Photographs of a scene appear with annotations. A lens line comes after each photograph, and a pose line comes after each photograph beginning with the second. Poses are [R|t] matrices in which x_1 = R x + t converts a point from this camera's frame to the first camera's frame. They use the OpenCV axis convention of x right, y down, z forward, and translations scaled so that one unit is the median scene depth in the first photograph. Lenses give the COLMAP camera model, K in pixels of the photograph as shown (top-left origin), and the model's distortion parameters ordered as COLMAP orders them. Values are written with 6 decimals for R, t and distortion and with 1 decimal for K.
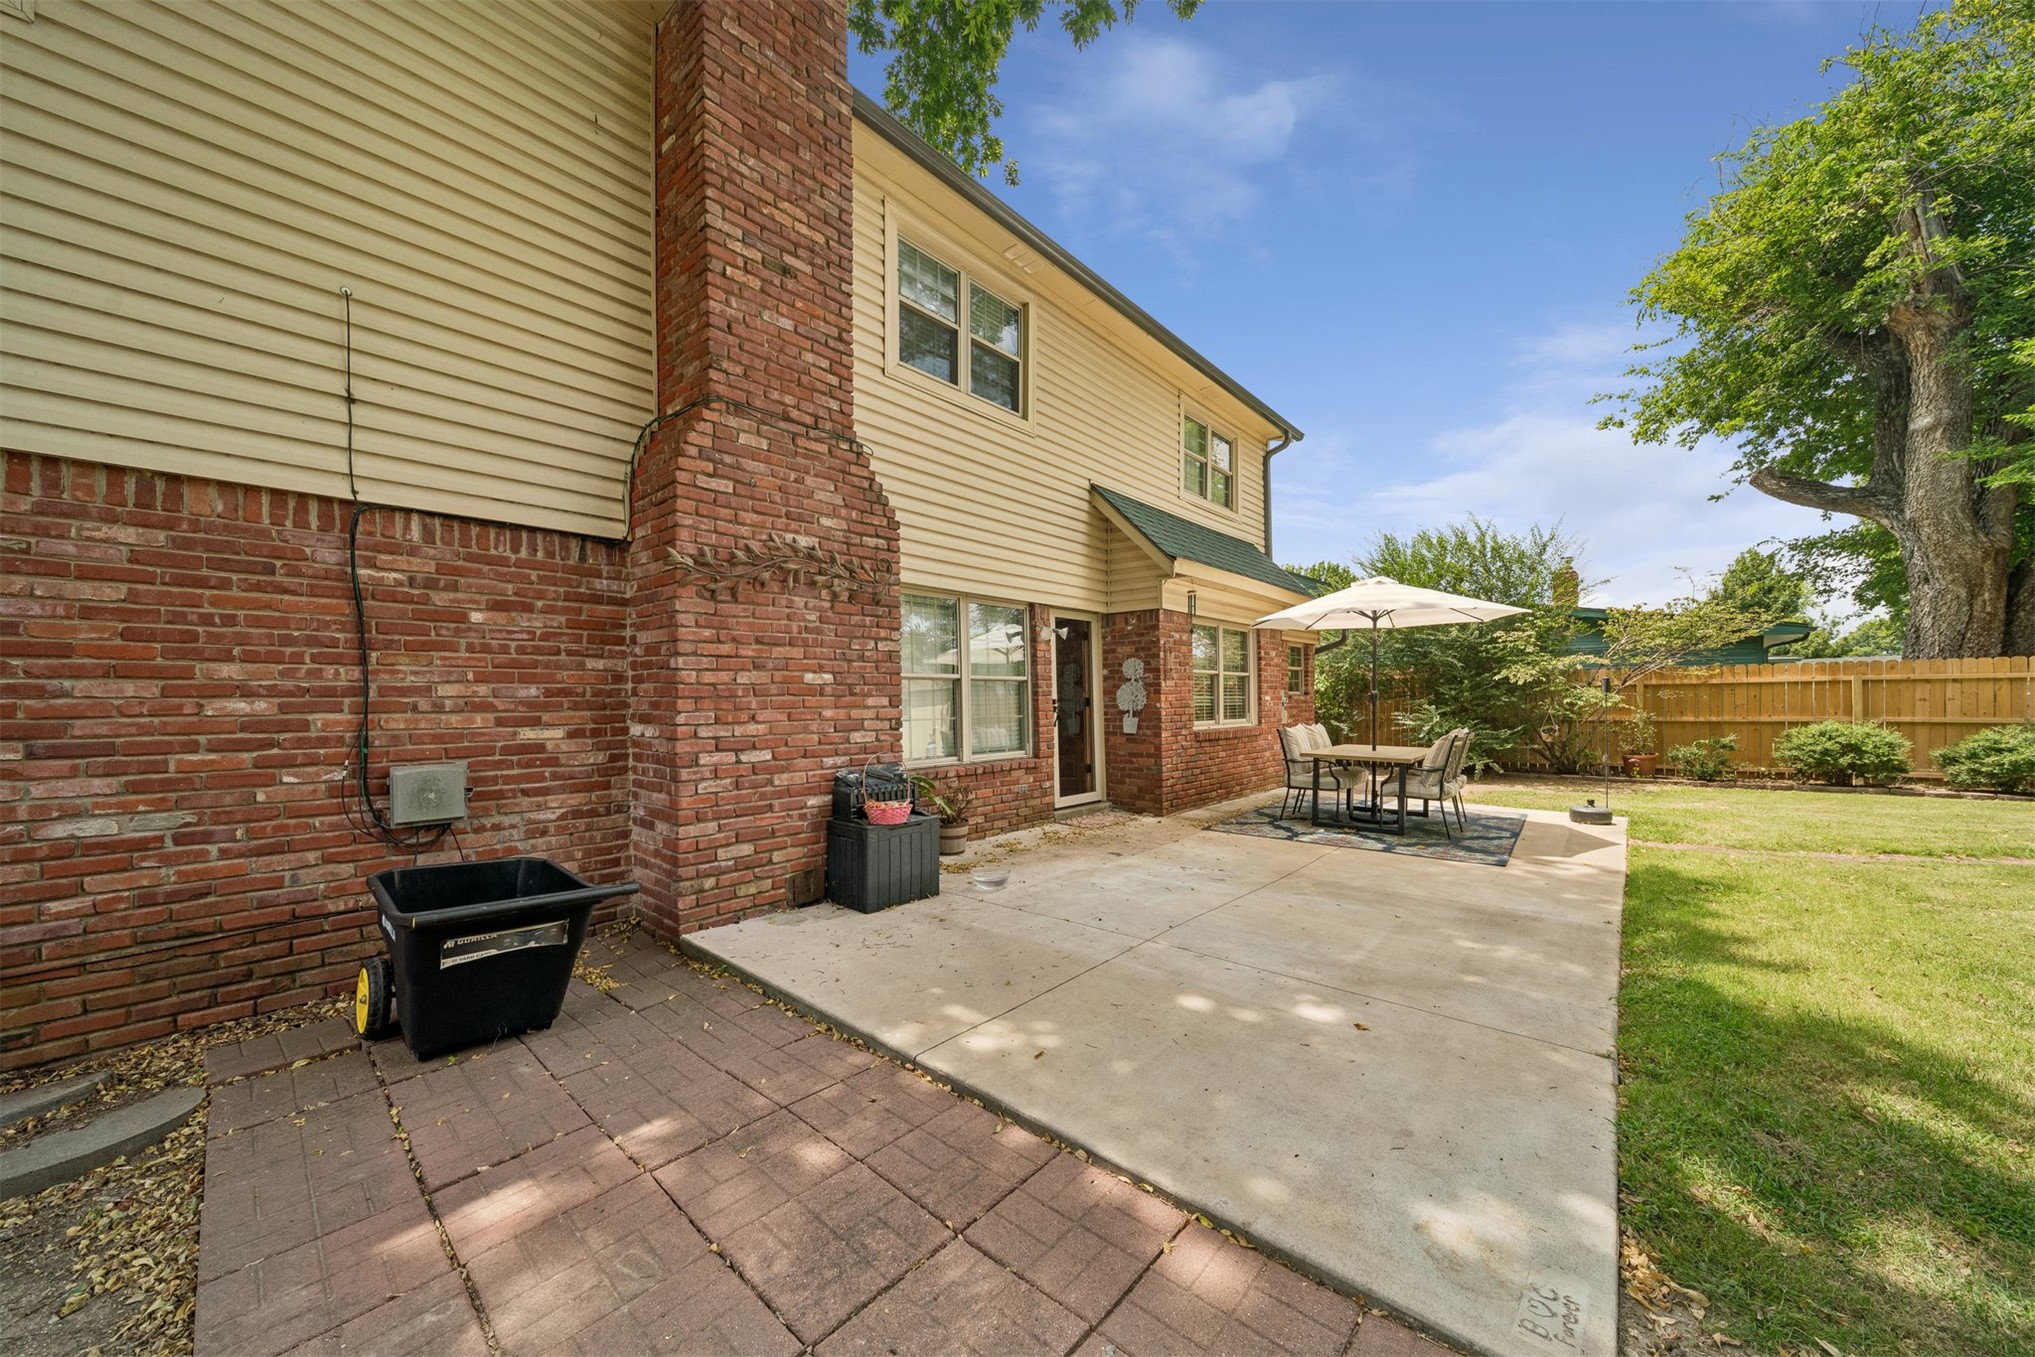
lens RADIAL K [[718.8, 0, 994.6], [0, 718.8, 709.5], [0, 0, 1]] dist [-0.002229, -0.000211]
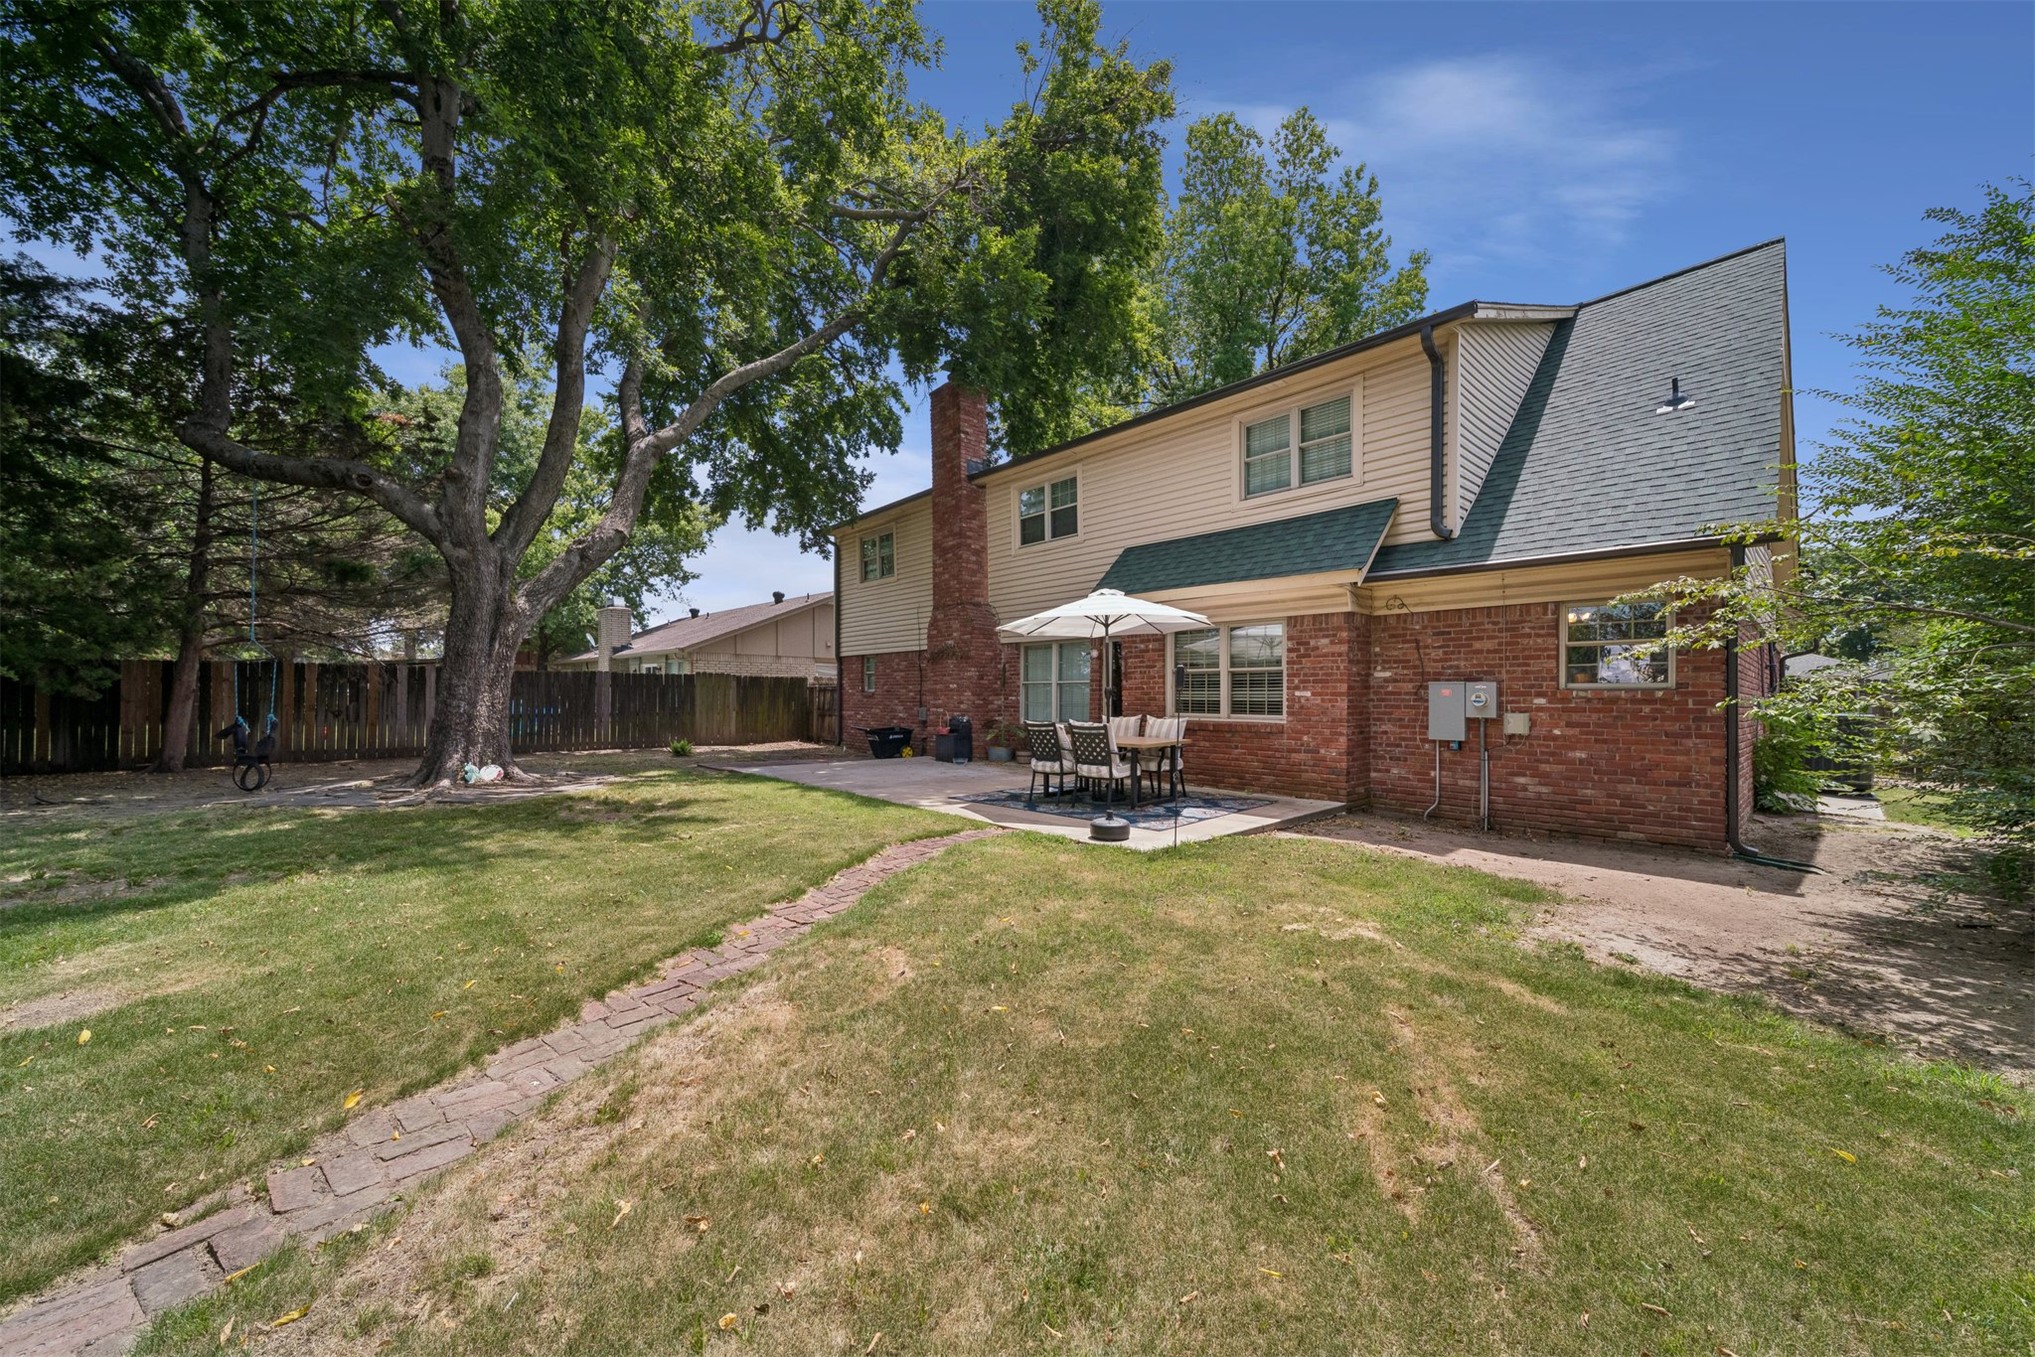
lens RADIAL K [[718.8, 0, 1023.8], [0, 718.8, 691.3], [0, 0, 1]] dist [-0.002229, -0.000211]
pose [[-0.101745, -0.001156, -0.994810, 2.812936], [-0.016147, 0.999870, 0.000489, -0.029338], [0.994679, 0.016113, -0.101751, 1.632713]]
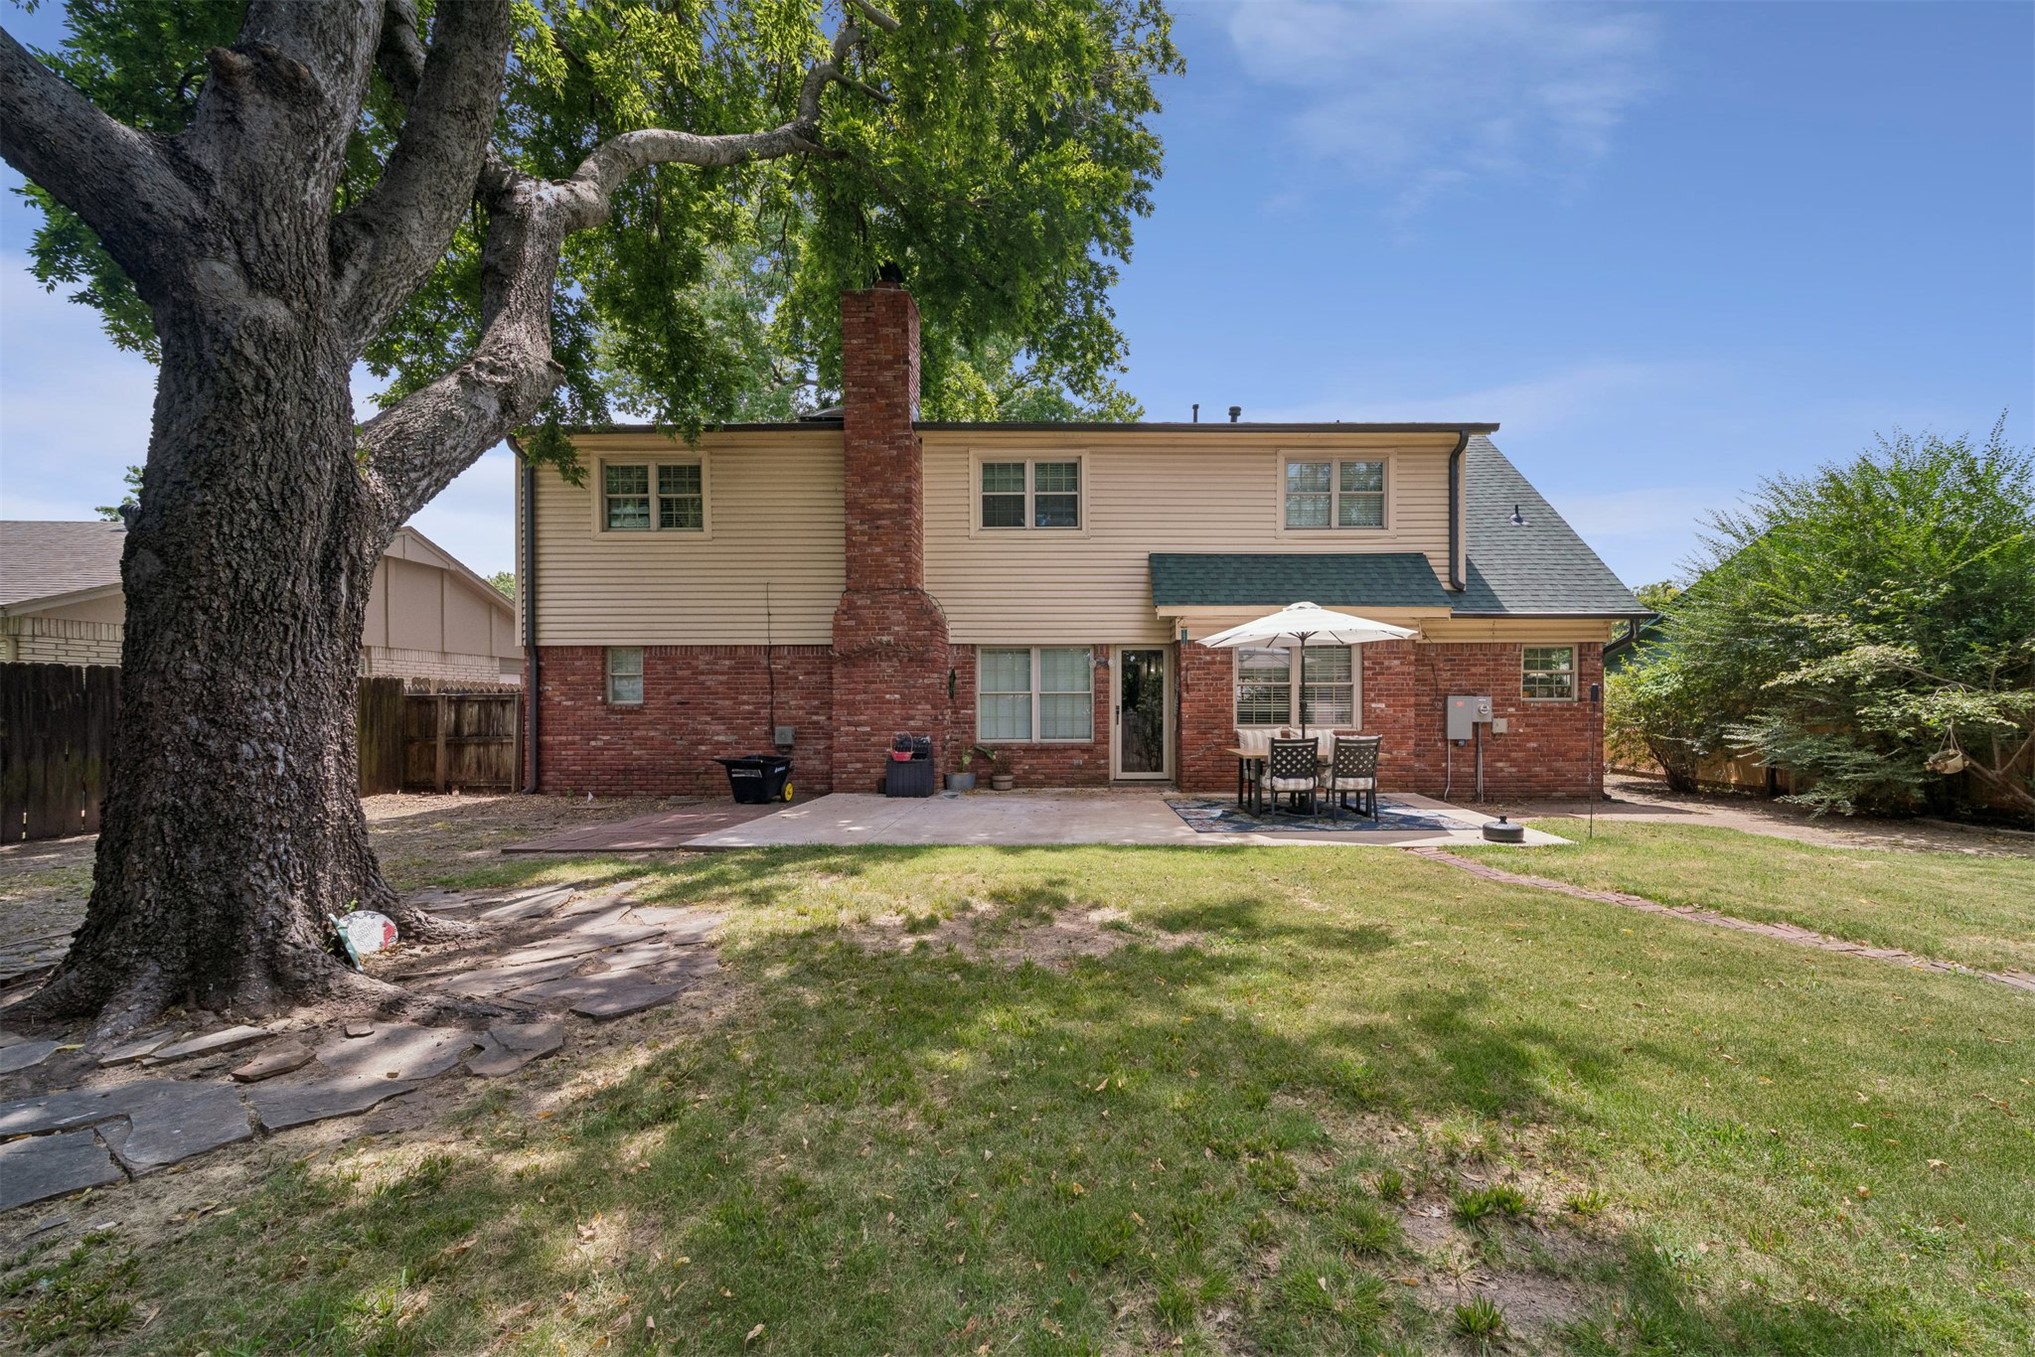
lens RADIAL K [[736.1, 0, 1080.6], [0, 736.1, 703.8], [0, 0, 1]] dist [-0.003000, -0.000076]
pose [[0.652050, 0.005035, -0.758159, 1.977165], [-0.011493, 0.999929, -0.003244, -0.020409], [0.758088, 0.010829, 0.652062, -0.087769]]
